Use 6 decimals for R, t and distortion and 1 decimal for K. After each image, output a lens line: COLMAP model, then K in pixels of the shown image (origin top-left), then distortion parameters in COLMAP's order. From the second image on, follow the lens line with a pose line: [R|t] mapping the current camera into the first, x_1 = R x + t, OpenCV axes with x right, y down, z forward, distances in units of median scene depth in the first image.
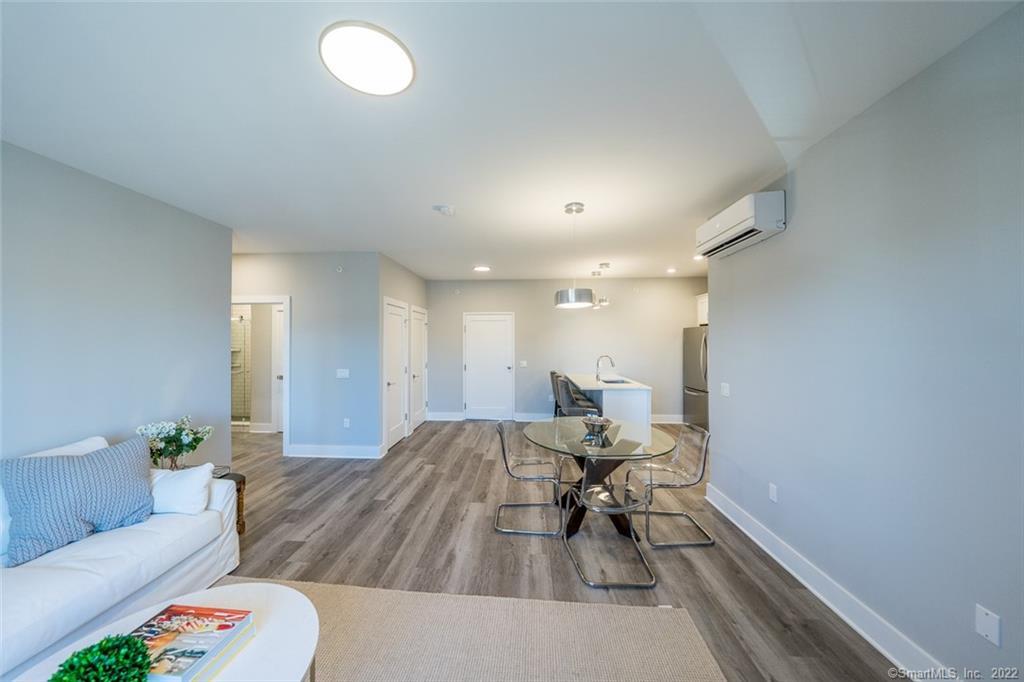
lens RADIAL K [[344.2, 0, 512.0], [0, 344.2, 341.0], [0, 0, 1]] dist [-0.000802, -0.000004]
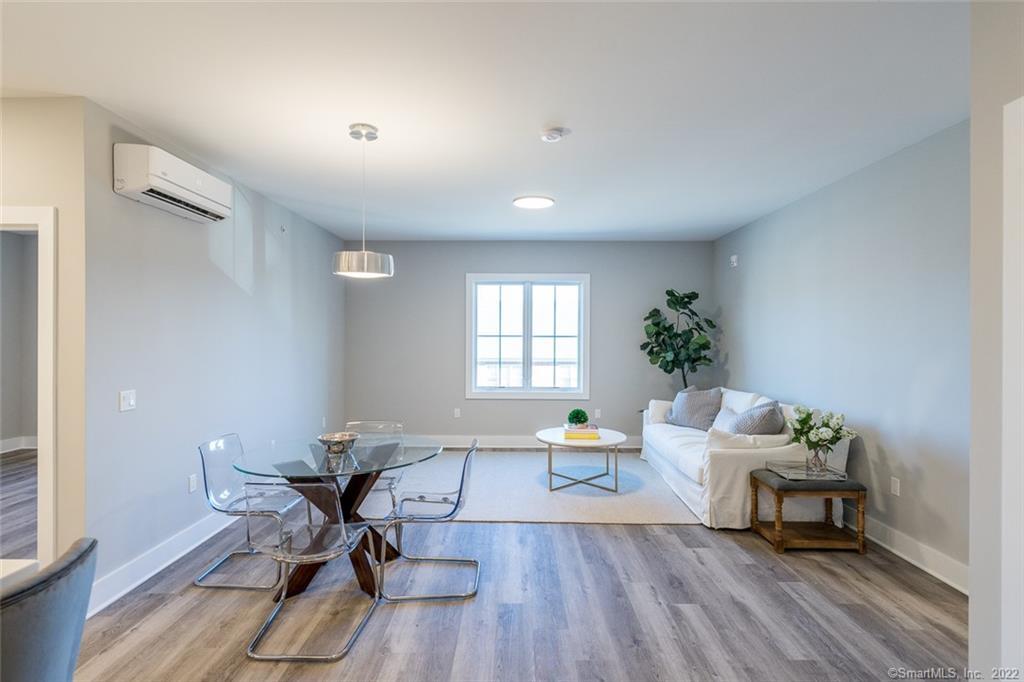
lens RADIAL K [[508.6, 0, 490.8], [0, 508.6, 336.5], [0, 0, 1]] dist [0.003754, 0.000546]
pose [[-0.999990, 0.002071, 0.004082, -0.067019], [0.002068, 0.999998, -0.000757, 0.020727], [-0.004083, -0.000749, -0.999991, 1.798995]]
